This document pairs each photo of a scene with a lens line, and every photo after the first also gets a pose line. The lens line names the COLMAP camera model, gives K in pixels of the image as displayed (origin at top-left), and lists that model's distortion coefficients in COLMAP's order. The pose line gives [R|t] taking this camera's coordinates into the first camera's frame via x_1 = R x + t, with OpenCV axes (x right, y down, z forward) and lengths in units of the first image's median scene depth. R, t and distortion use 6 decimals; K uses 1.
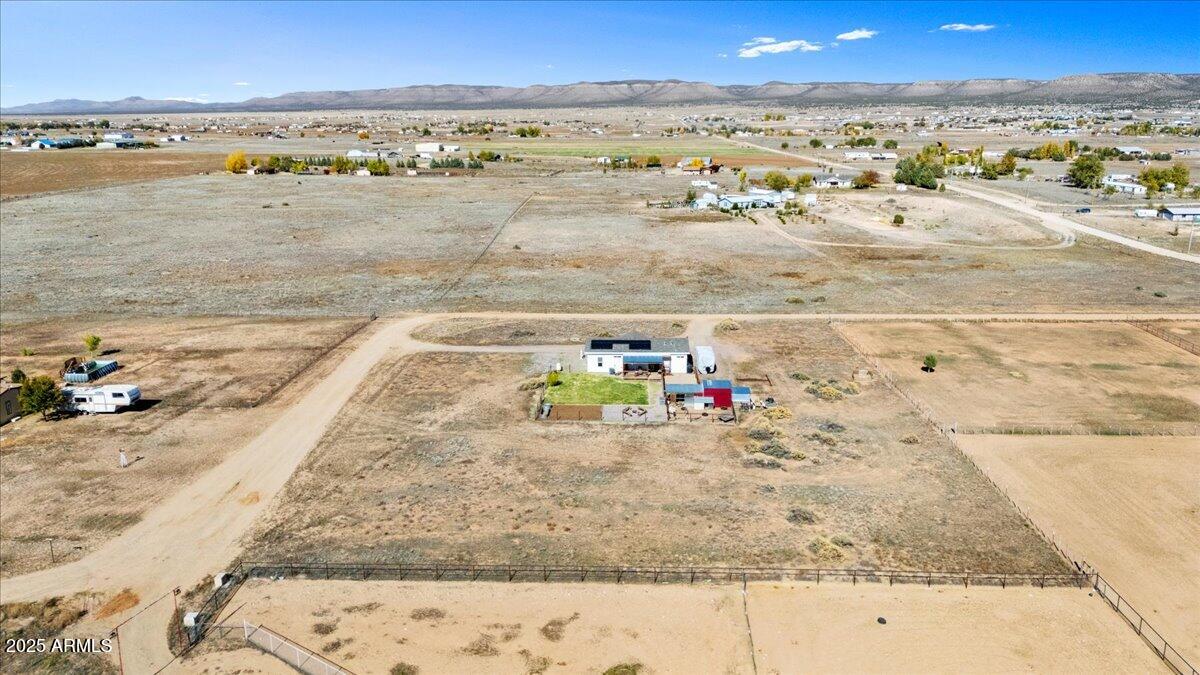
lens RADIAL K [[903.6, 0, 600.0], [0, 903.6, 337.5], [0, 0, 1]] dist [0.105425, -0.126042]
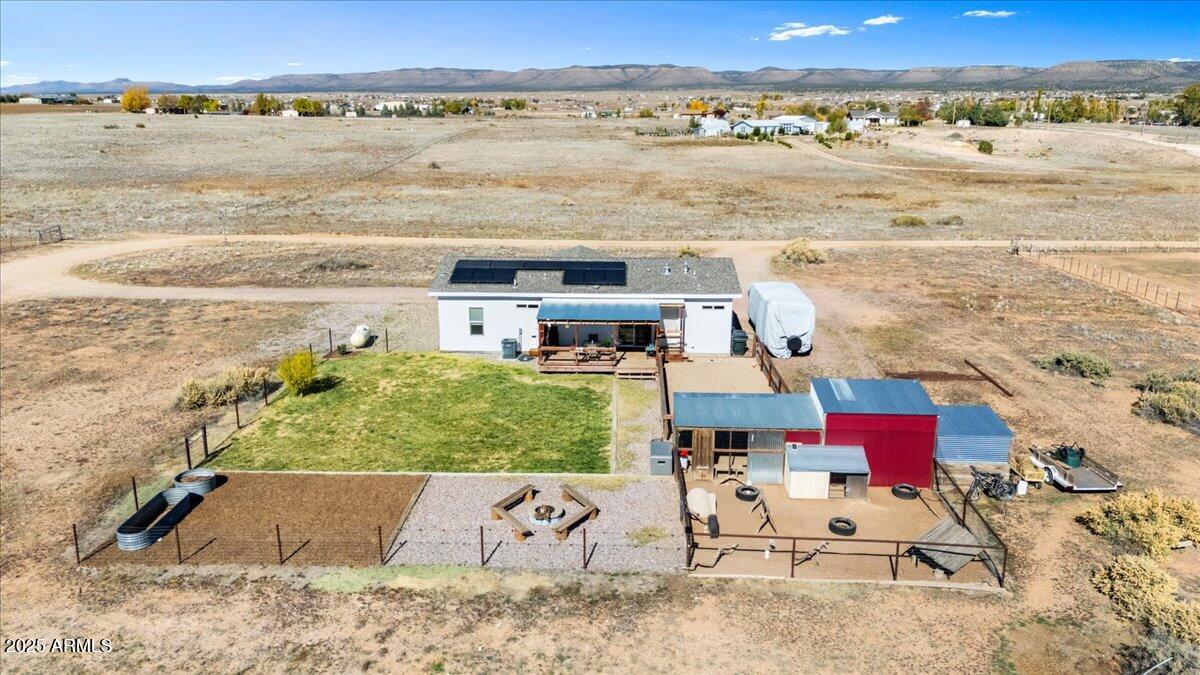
lens RADIAL K [[903.6, 0, 600.0], [0, 903.6, 337.5], [0, 0, 1]] dist [0.105425, -0.126042]
pose [[0.999946, 0.005439, 0.008846, 0.042932], [-0.005556, 0.999897, 0.013204, 0.028076], [-0.008773, -0.013252, 0.999874, 0.649697]]
